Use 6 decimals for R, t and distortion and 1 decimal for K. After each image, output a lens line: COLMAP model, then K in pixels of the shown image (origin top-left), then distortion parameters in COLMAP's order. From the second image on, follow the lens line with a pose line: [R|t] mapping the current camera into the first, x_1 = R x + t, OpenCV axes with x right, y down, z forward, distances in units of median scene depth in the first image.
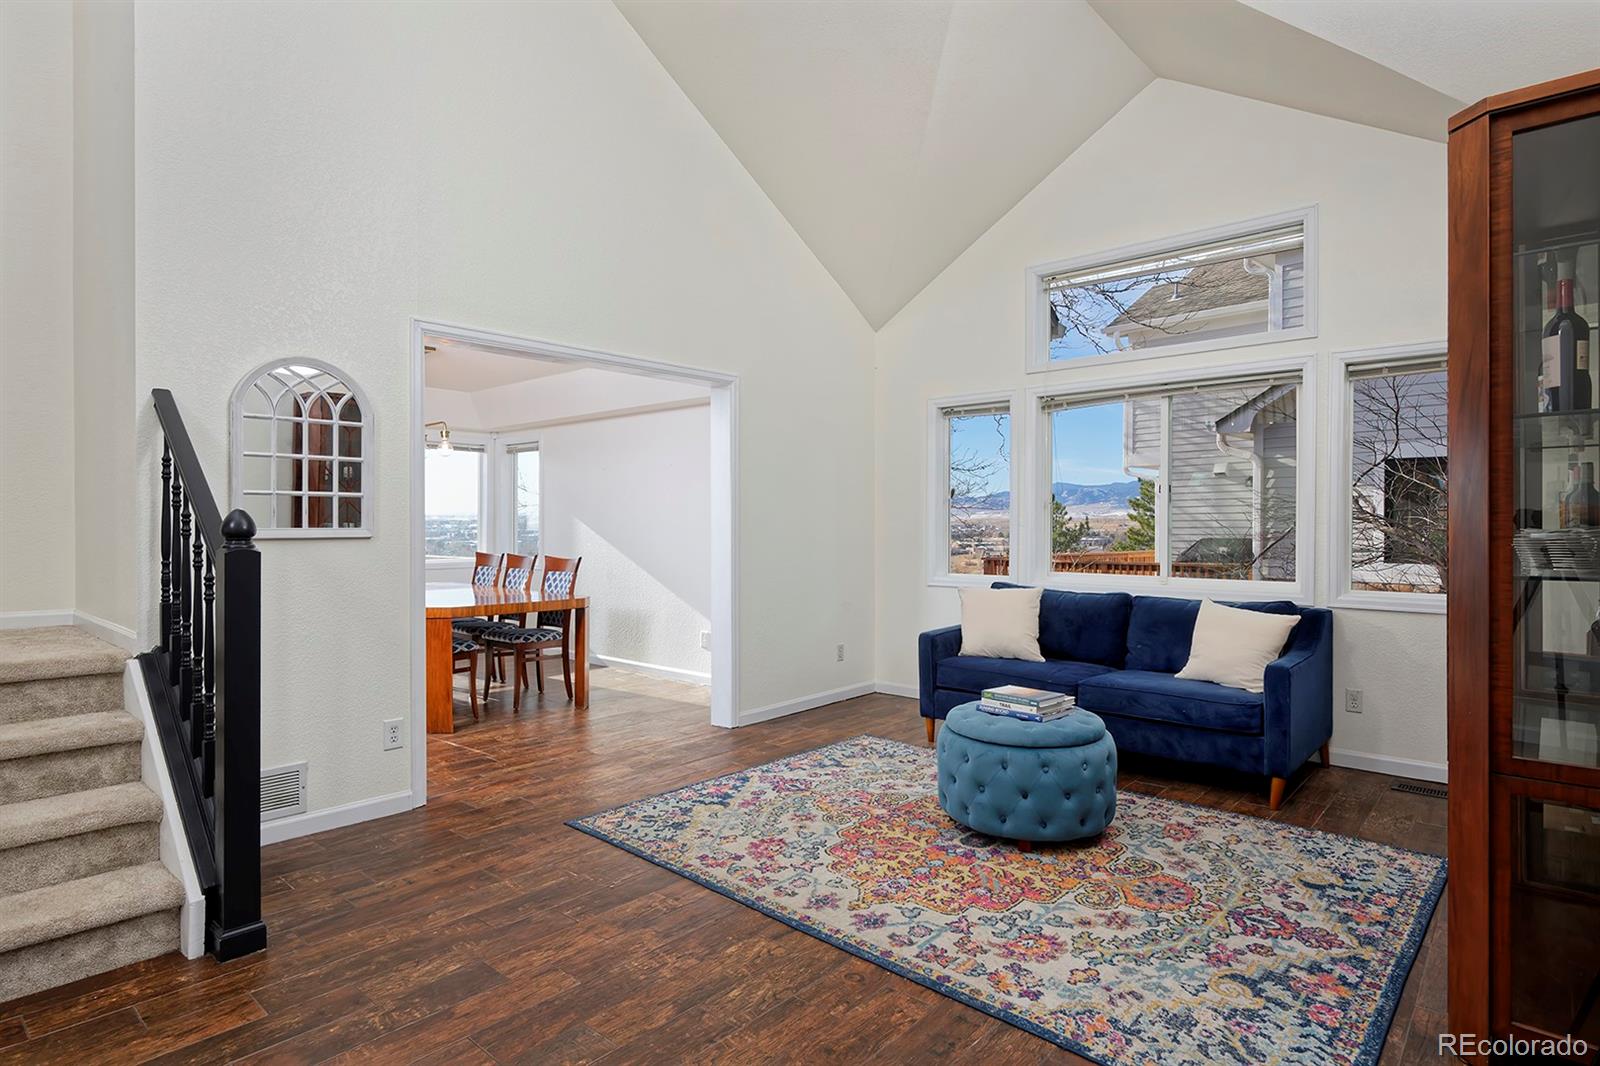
lens RADIAL K [[846.5, 0, 800.0], [0, 846.5, 533.0], [0, 0, 1]] dist [-0.004964, 0.000332]
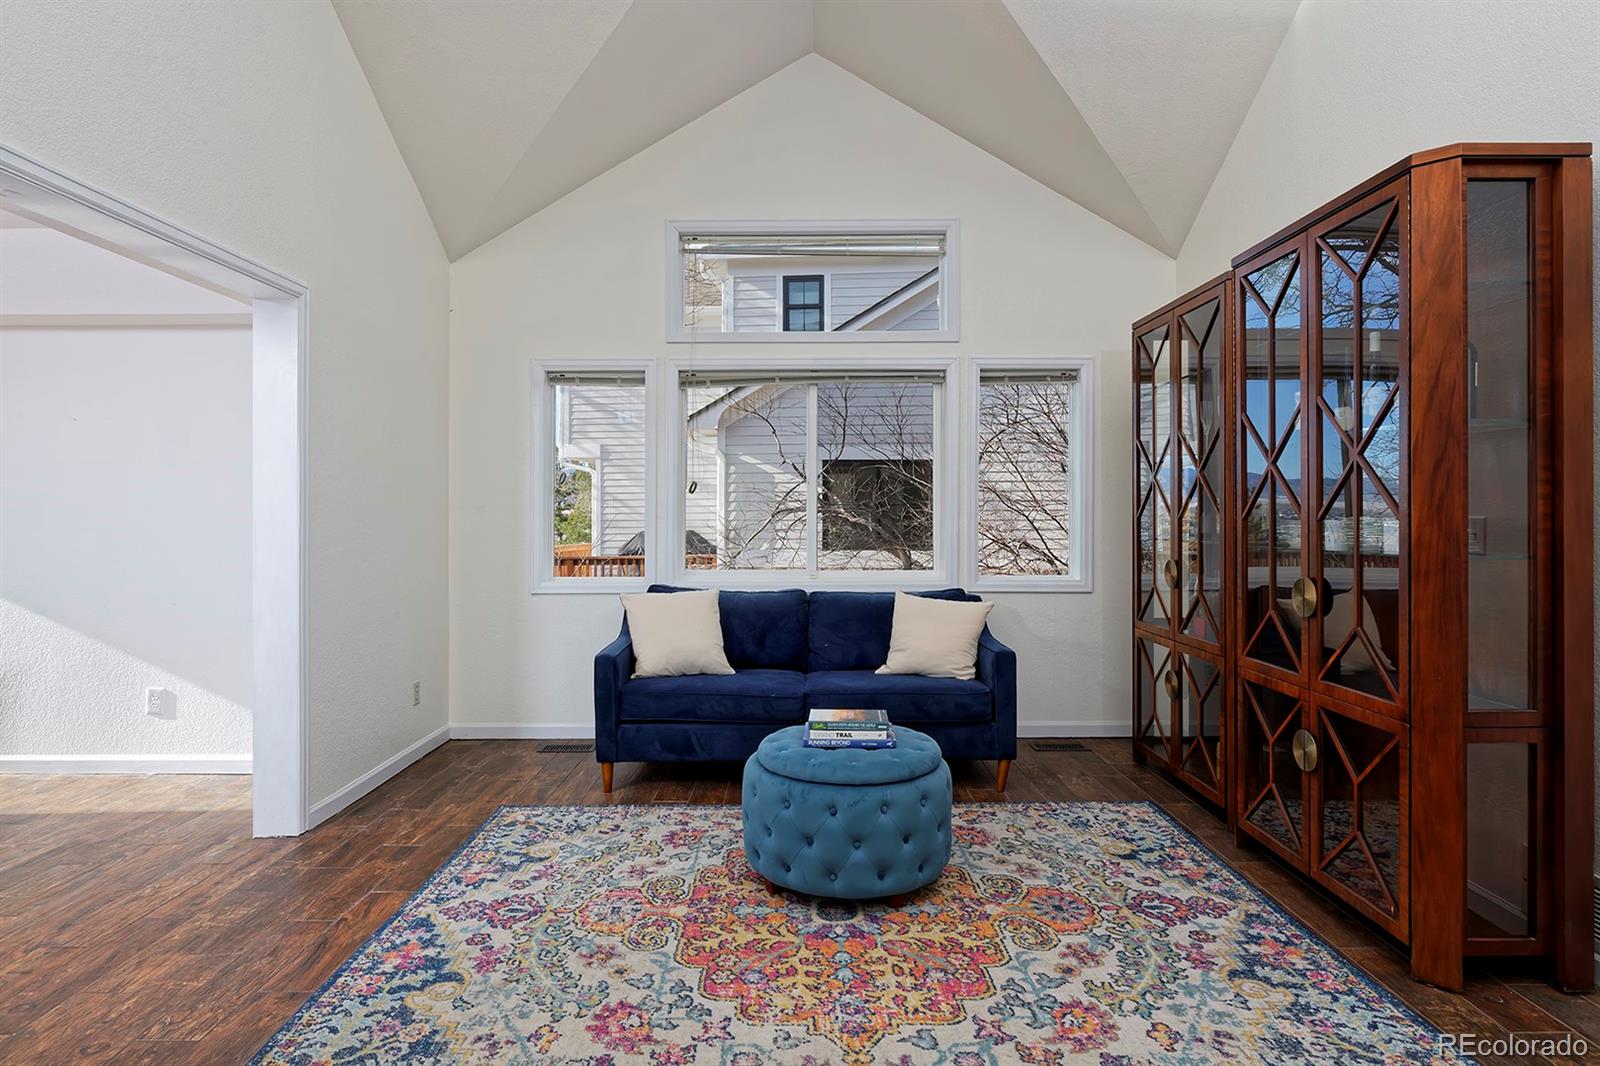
lens RADIAL K [[874.9, 0, 804.3], [0, 874.9, 513.0], [0, 0, 1]] dist [-0.000924, -0.001303]
pose [[0.726329, 0.000812, 0.687346, -0.395967], [0.010146, 0.999878, -0.011902, -0.002966], [-0.687272, 0.015619, 0.726232, 0.430020]]
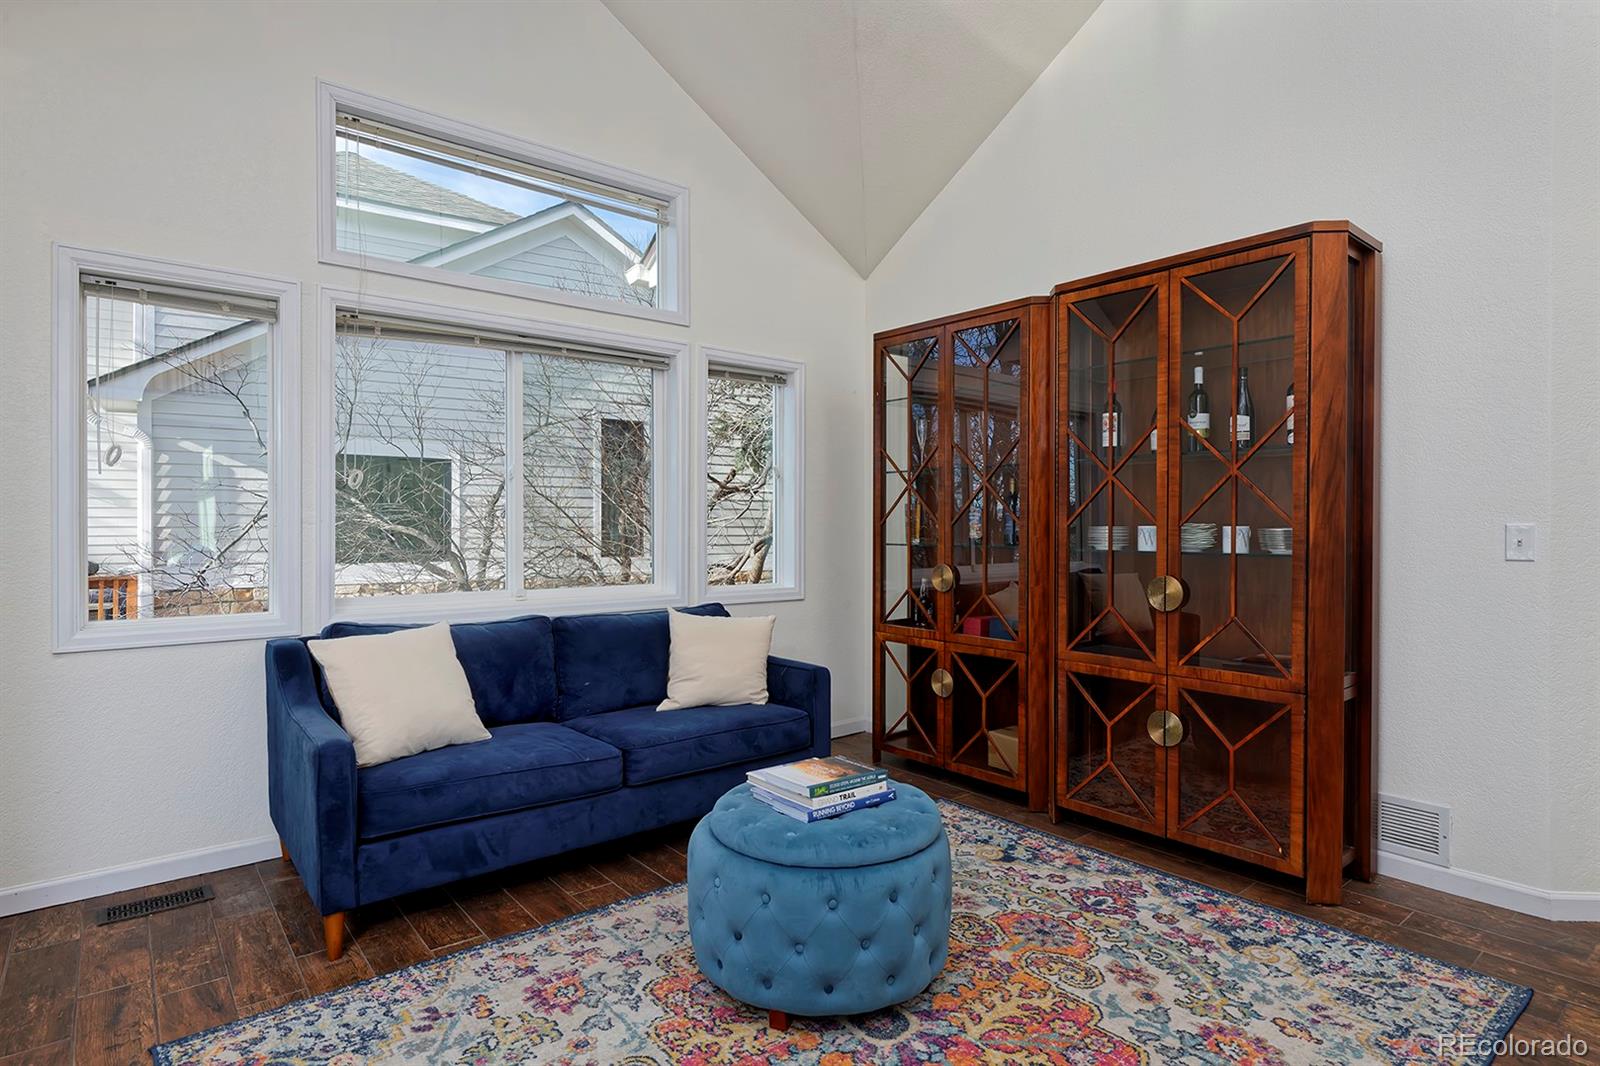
lens RADIAL K [[839.9, 0, 772.9], [0, 839.9, 531.5], [0, 0, 1]] dist [-0.001425, 0.000525]
pose [[0.126899, -0.008258, 0.991881, -0.432552], [0.010103, 0.999924, 0.007032, -0.005858], [-0.991864, 0.009129, 0.126973, 1.034589]]
